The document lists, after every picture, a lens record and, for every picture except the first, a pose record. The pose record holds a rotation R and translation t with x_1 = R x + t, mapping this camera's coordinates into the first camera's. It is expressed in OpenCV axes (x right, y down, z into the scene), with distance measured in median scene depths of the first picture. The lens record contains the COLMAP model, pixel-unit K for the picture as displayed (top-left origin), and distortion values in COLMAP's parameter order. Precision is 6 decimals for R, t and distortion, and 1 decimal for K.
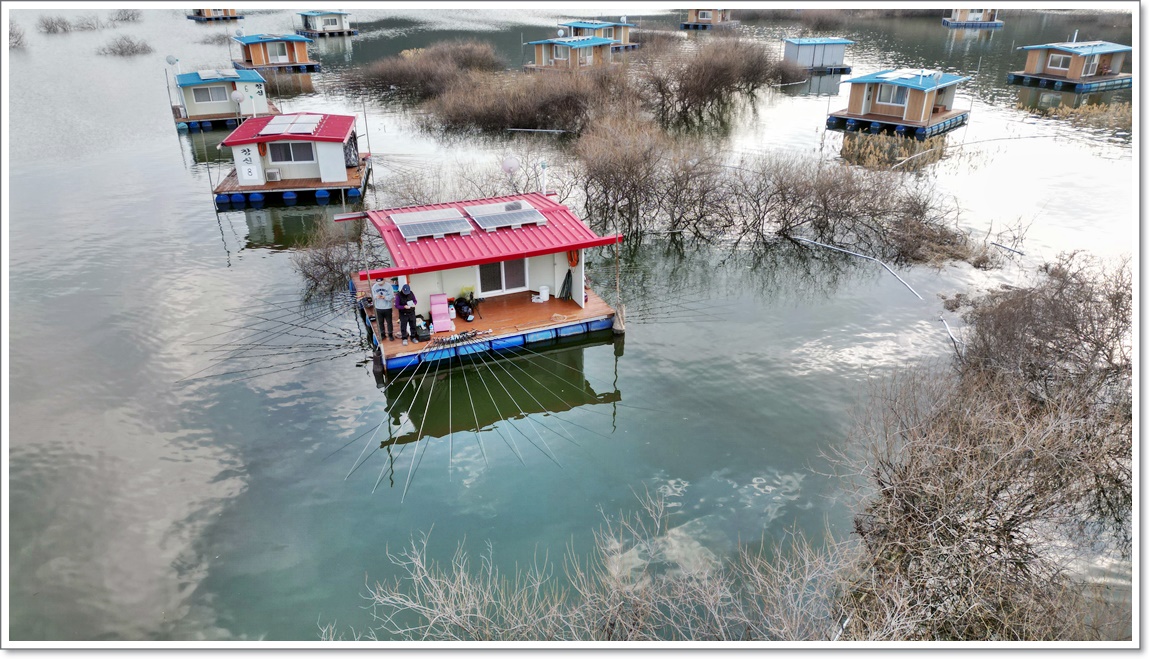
lens RADIAL K [[781.8, 0, 573.2], [0, 781.8, 324.4], [0, 0, 1]] dist [0.079675, -0.078633]
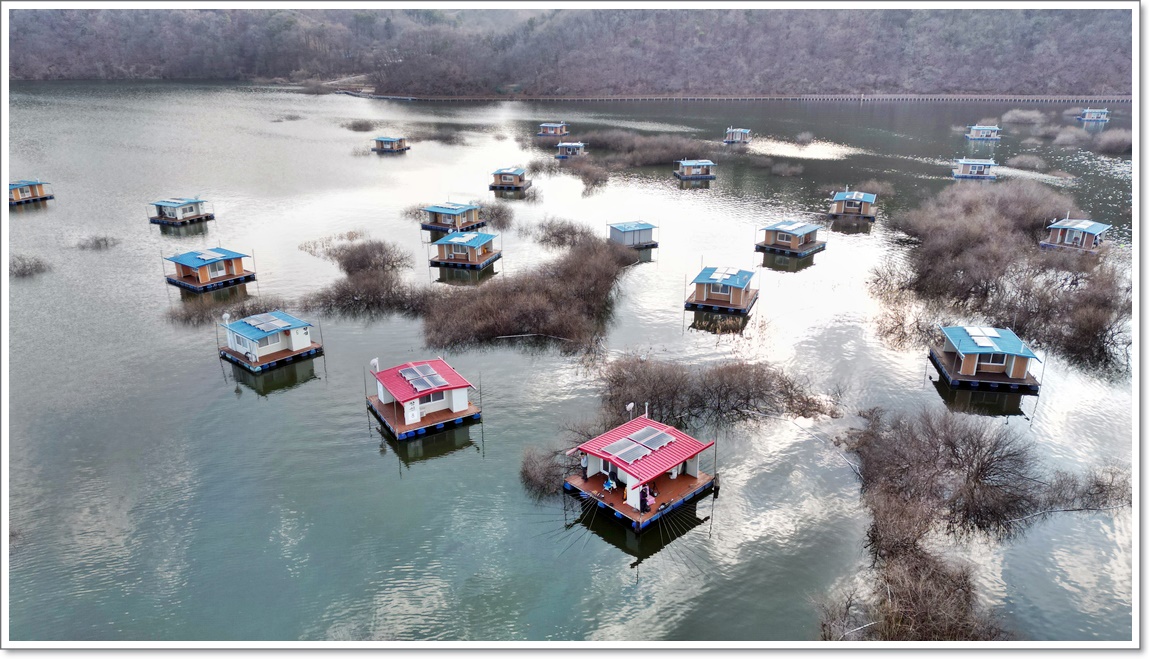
lens RADIAL K [[781.8, 0, 573.2], [0, 781.8, 324.4], [0, 0, 1]] dist [0.079675, -0.078633]
pose [[0.931412, -0.118760, 0.344045, -0.632362], [0.150492, 0.986342, -0.066947, -0.220565], [-0.331395, 0.114131, 0.936564, -0.567562]]
